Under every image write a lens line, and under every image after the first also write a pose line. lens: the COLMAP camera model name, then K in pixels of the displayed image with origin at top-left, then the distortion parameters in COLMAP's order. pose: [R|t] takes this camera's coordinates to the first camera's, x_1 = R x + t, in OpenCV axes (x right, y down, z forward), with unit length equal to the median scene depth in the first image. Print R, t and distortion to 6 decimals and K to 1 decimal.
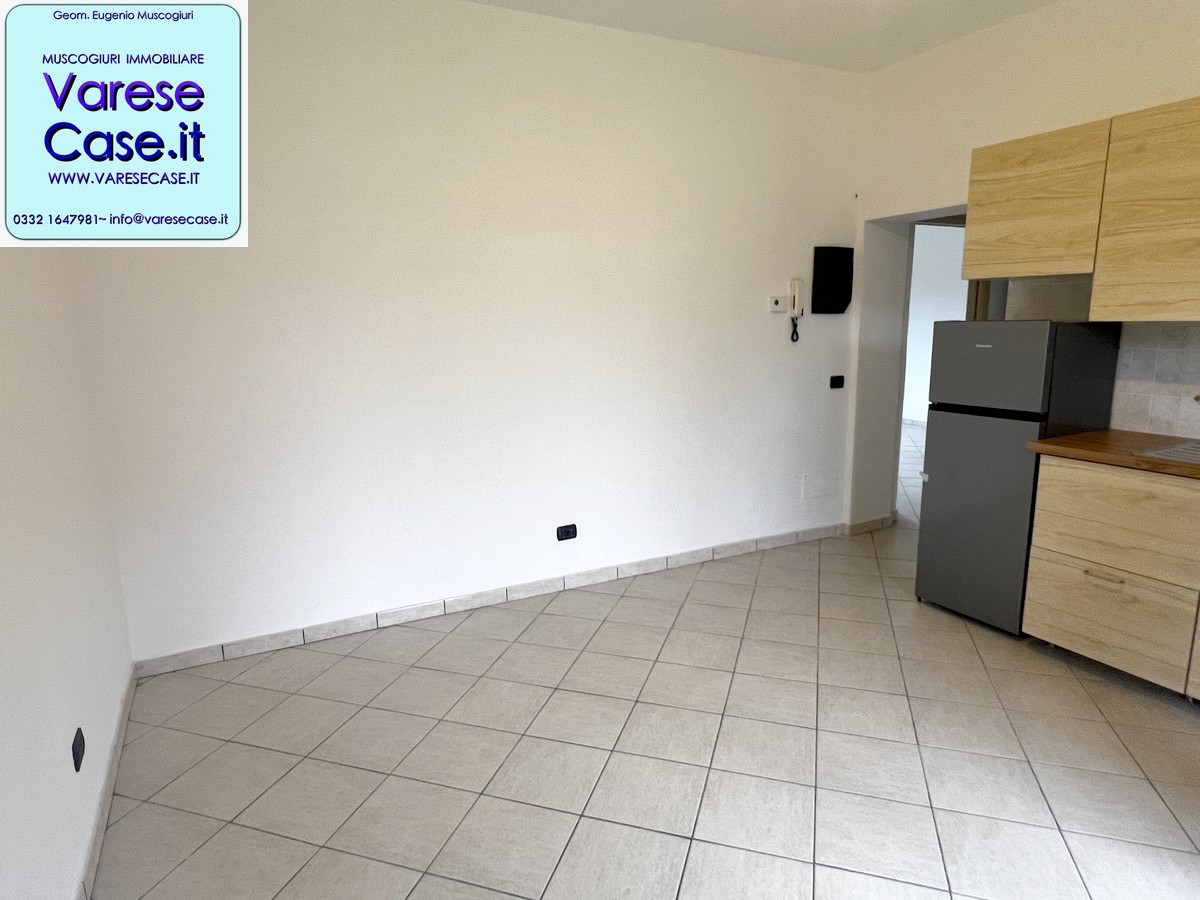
lens RADIAL K [[711.7, 0, 587.1], [0, 711.7, 449.9], [0, 0, 1]] dist [0.001651, 0.001713]
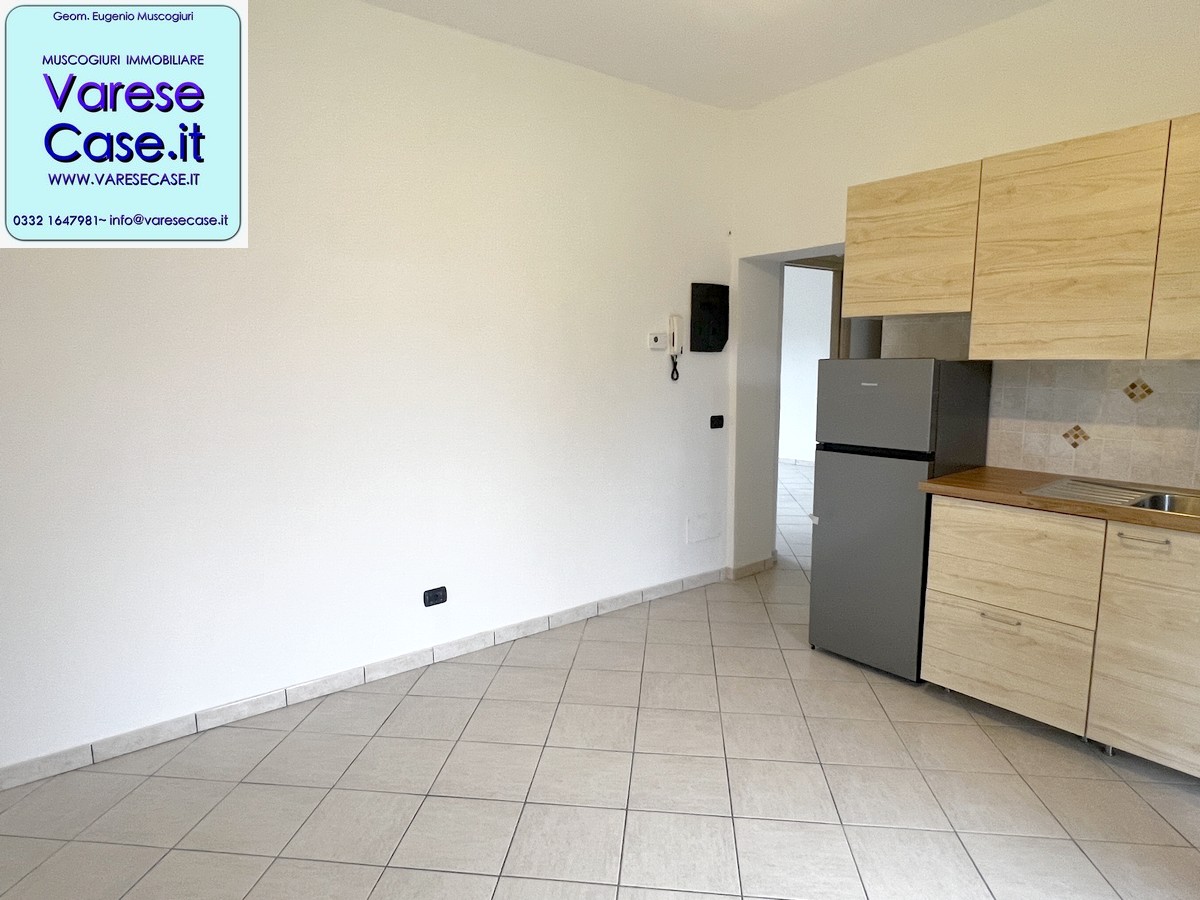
lens RADIAL K [[708.0, 0, 593.7], [0, 708.0, 456.8], [0, 0, 1]] dist [0.003652, 0.001594]
pose [[0.979867, -0.019855, 0.198664, -0.007991], [0.028946, 0.998657, -0.042965, -0.014527], [-0.197544, 0.047851, 0.979126, 0.116457]]
